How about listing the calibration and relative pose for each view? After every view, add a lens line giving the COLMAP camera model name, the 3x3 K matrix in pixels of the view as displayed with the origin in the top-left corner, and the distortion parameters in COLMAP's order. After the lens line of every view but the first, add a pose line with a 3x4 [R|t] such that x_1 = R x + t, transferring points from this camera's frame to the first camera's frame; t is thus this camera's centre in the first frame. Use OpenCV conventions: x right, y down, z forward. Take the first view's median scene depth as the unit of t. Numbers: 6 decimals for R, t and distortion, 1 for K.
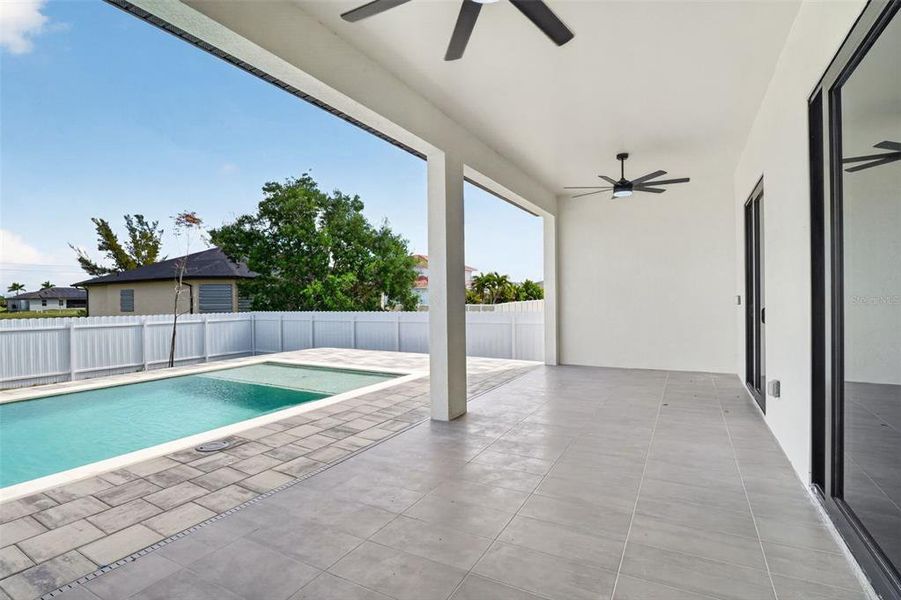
lens RADIAL K [[435.7, 0, 444.8], [0, 435.7, 300.3], [0, 0, 1]] dist [-0.010613, -0.001243]
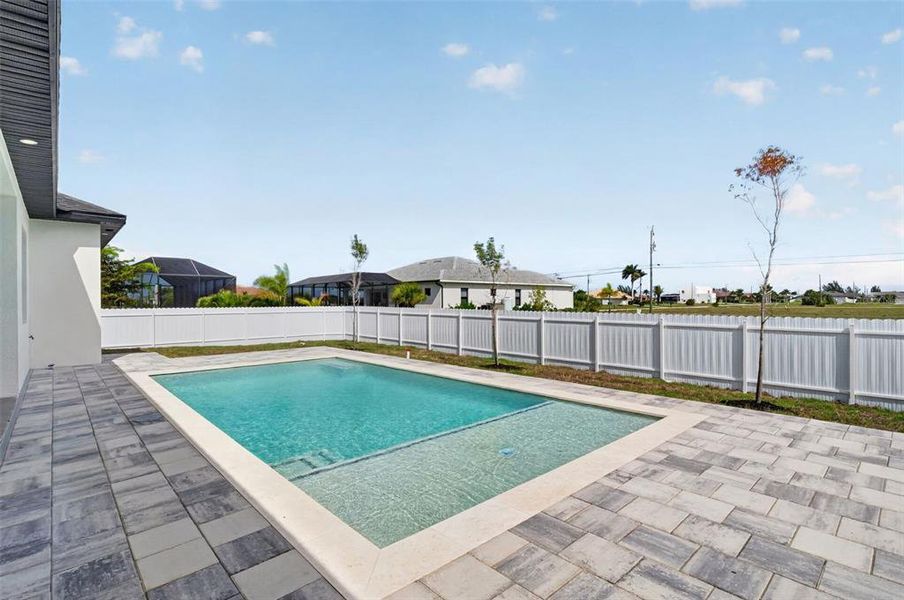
lens RADIAL K [[437.2, 0, 446.2], [0, 437.2, 300.3], [0, 0, 1]] dist [-0.010613, -0.001243]
pose [[-0.304750, 0.004358, -0.952422, 0.091742], [0.005242, 0.999982, 0.002898, 0.002084], [0.952418, -0.004110, -0.304768, 0.543281]]
